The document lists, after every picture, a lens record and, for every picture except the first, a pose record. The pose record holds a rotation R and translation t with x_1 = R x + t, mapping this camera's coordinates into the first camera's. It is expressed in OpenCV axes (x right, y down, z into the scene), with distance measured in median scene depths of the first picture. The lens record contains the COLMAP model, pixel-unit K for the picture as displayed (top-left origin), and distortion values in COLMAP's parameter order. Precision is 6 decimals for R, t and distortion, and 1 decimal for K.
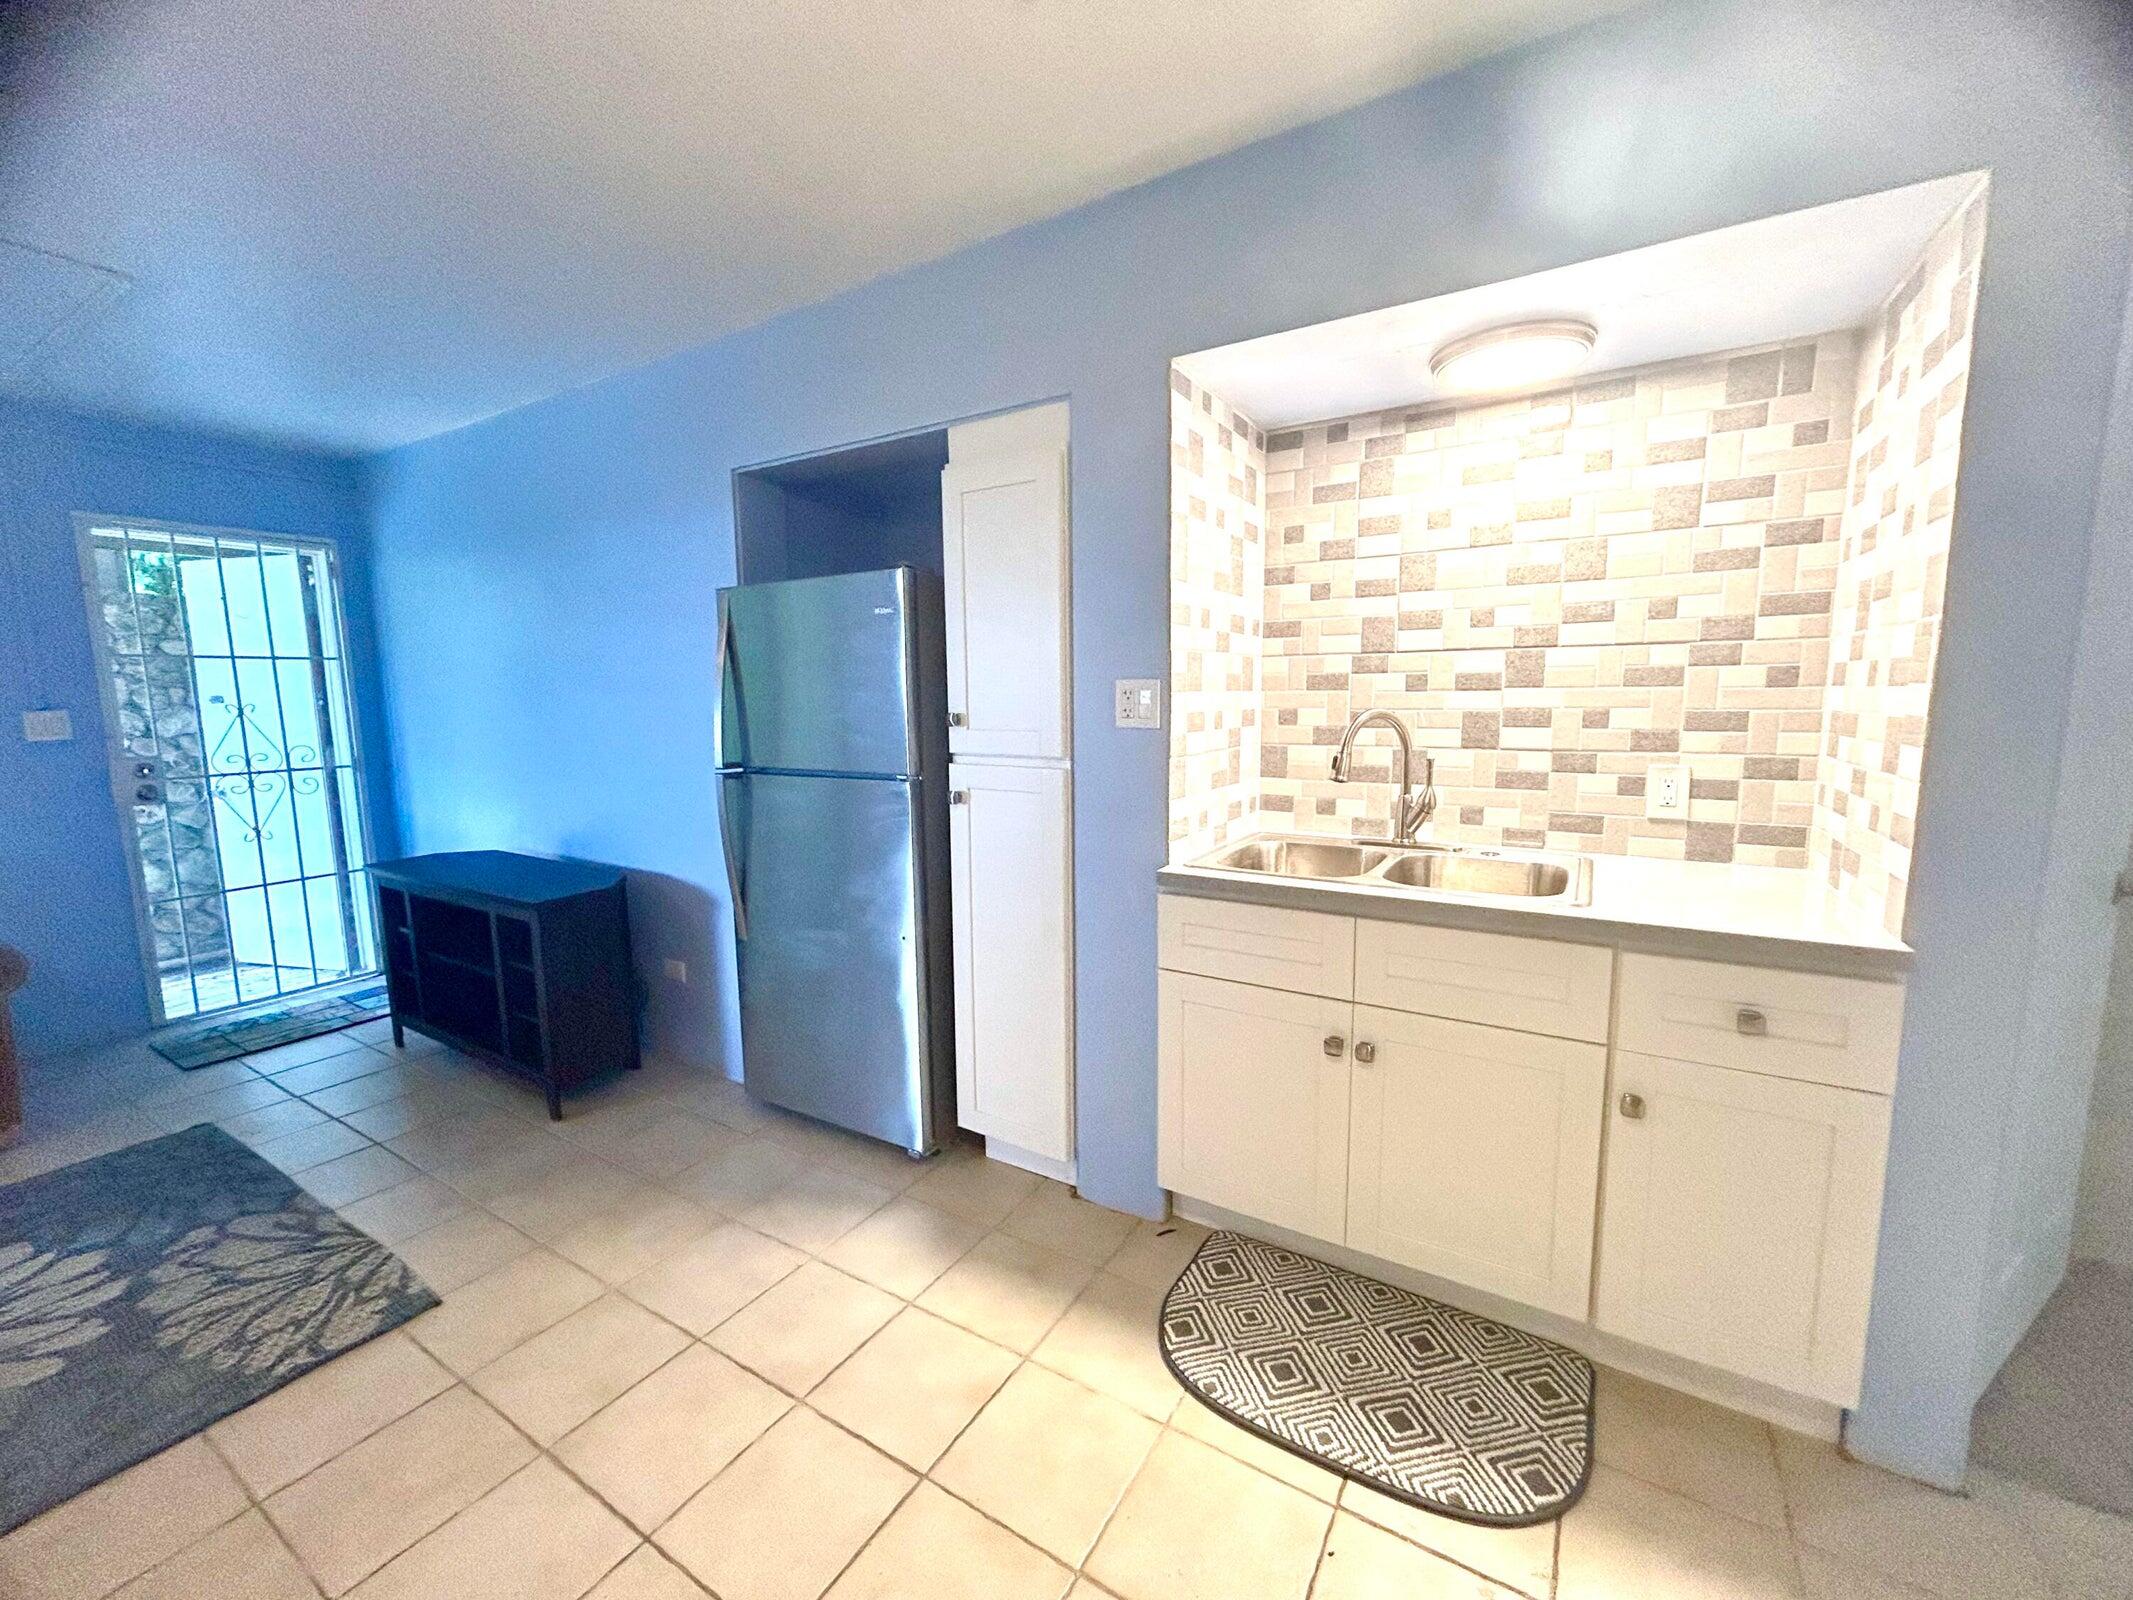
lens RADIAL K [[864.3, 0, 1075.0], [0, 864.3, 797.3], [0, 0, 1]] dist [0.002663, -0.000711]
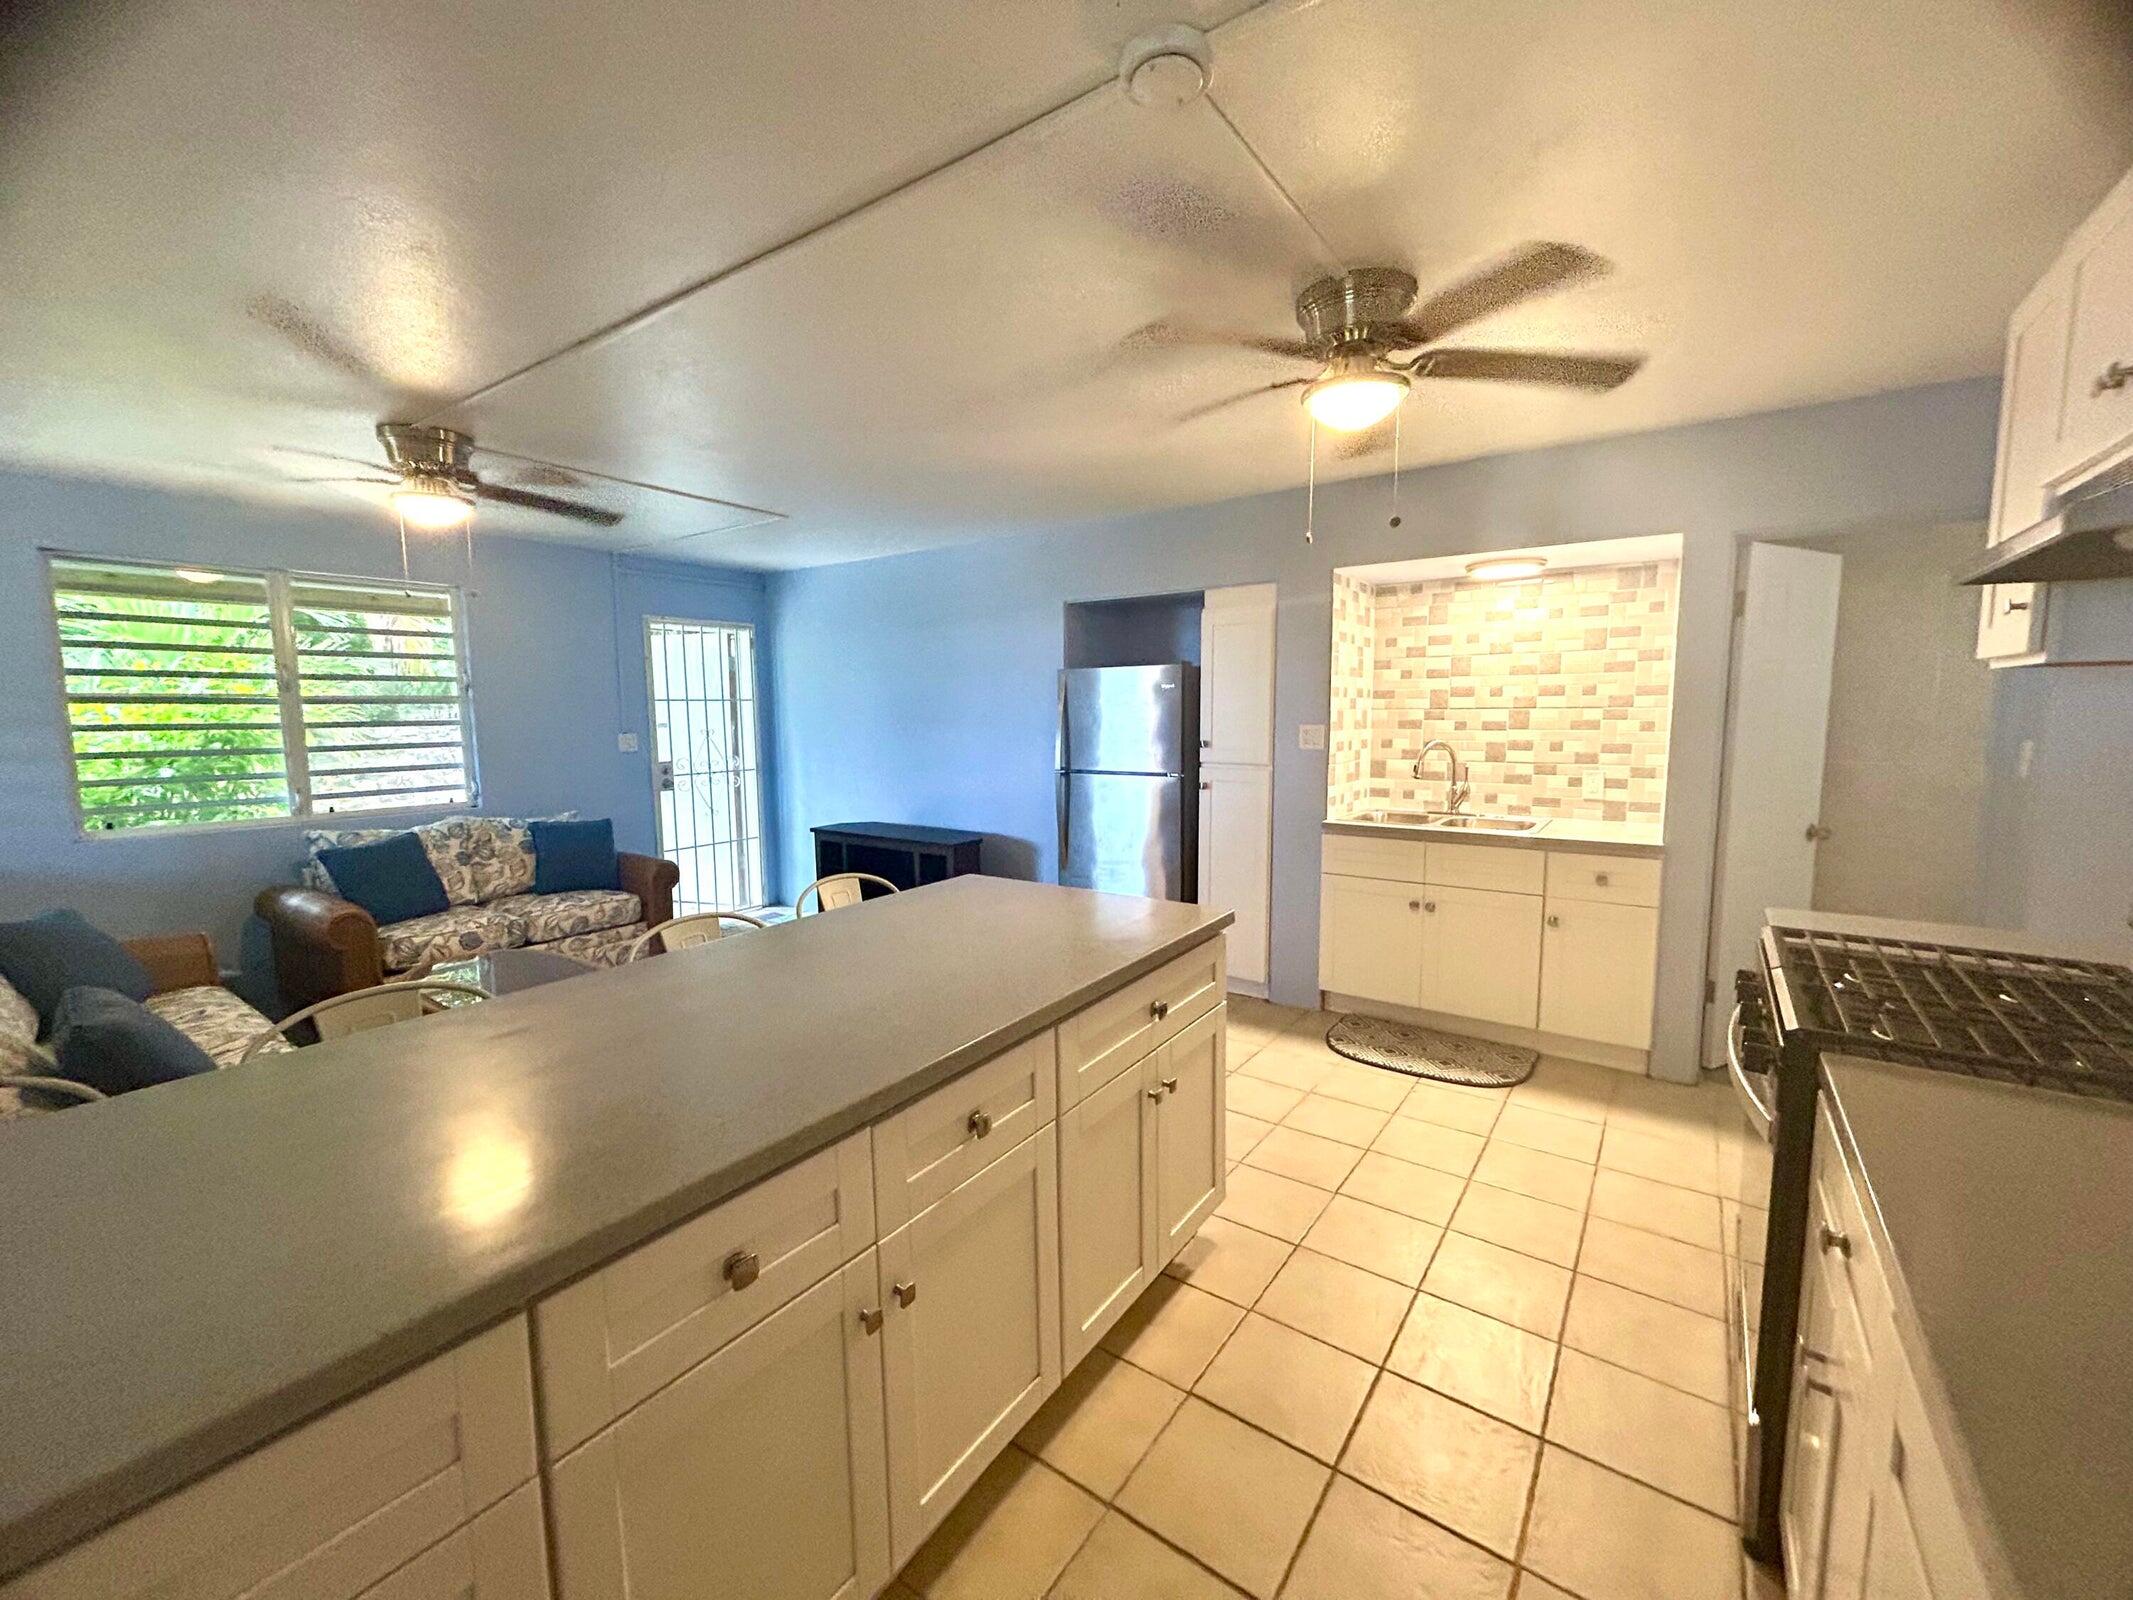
lens RADIAL K [[864.3, 0, 1075.7], [0, 864.3, 797.8], [0, 0, 1]] dist [0.002663, -0.000711]
pose [[0.997305, 0.012339, -0.072319, -0.289761], [-0.013885, 0.999685, -0.020924, 0.071342], [0.072038, 0.021872, 0.997162, -0.902088]]
